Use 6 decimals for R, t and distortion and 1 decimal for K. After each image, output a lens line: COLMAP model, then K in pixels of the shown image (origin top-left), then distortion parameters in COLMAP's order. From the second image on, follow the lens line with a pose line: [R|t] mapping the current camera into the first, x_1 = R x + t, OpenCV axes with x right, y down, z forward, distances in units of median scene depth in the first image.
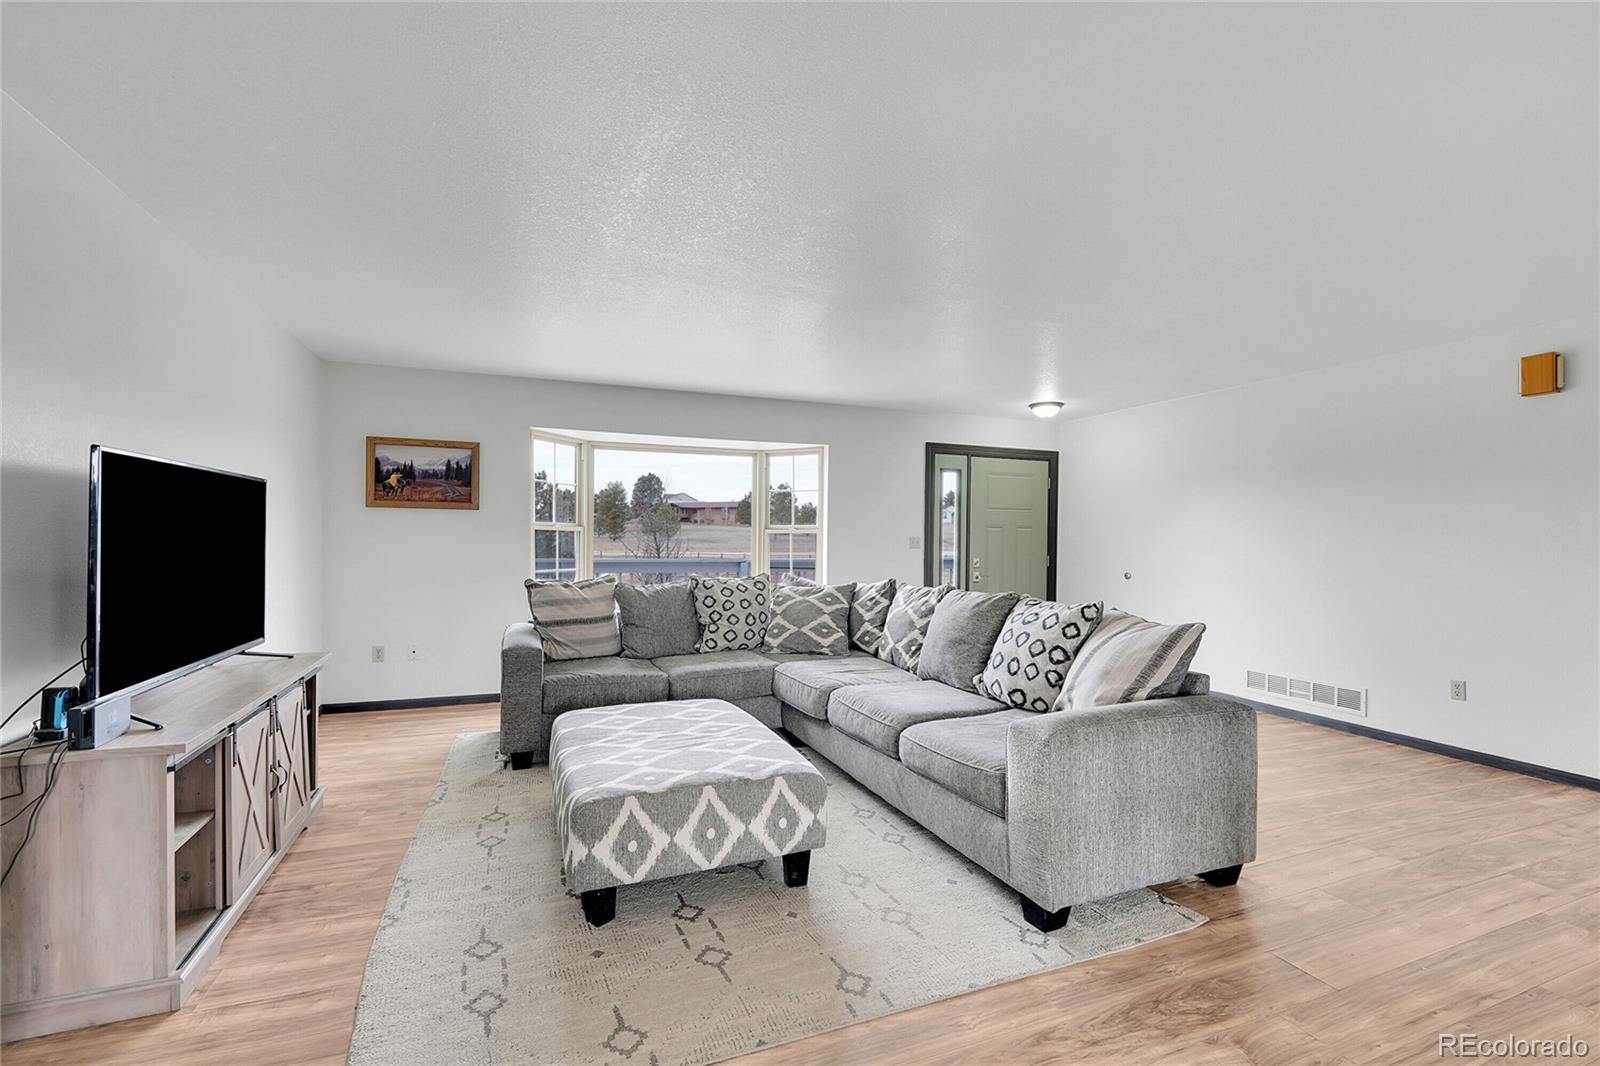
lens RADIAL K [[658.5, 0, 784.6], [0, 658.5, 531.5], [0, 0, 1]] dist [0.011329, -0.000247]
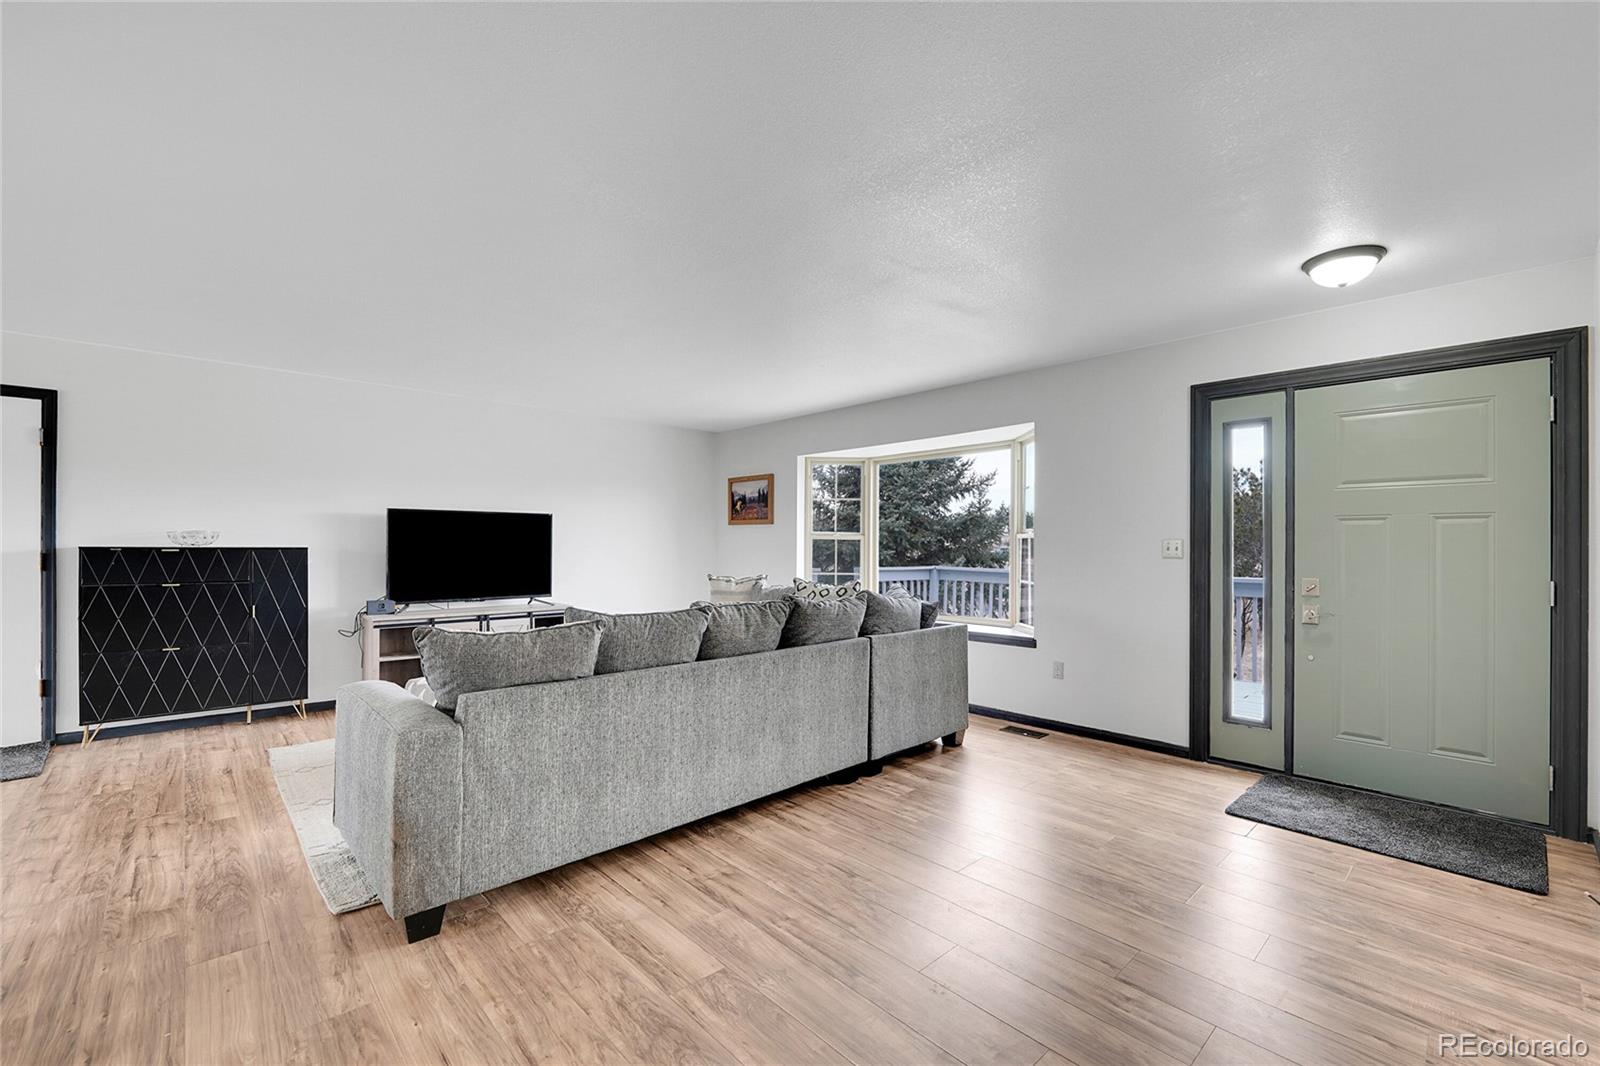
lens RADIAL K [[658.5, 0, 785.4], [0, 658.5, 541.9], [0, 0, 1]] dist [0.011329, -0.000247]
pose [[0.376608, -0.009334, -0.926326, 0.785902], [-0.003411, 0.999928, -0.011462, 0.017783], [0.926367, 0.007476, 0.376549, 0.540811]]
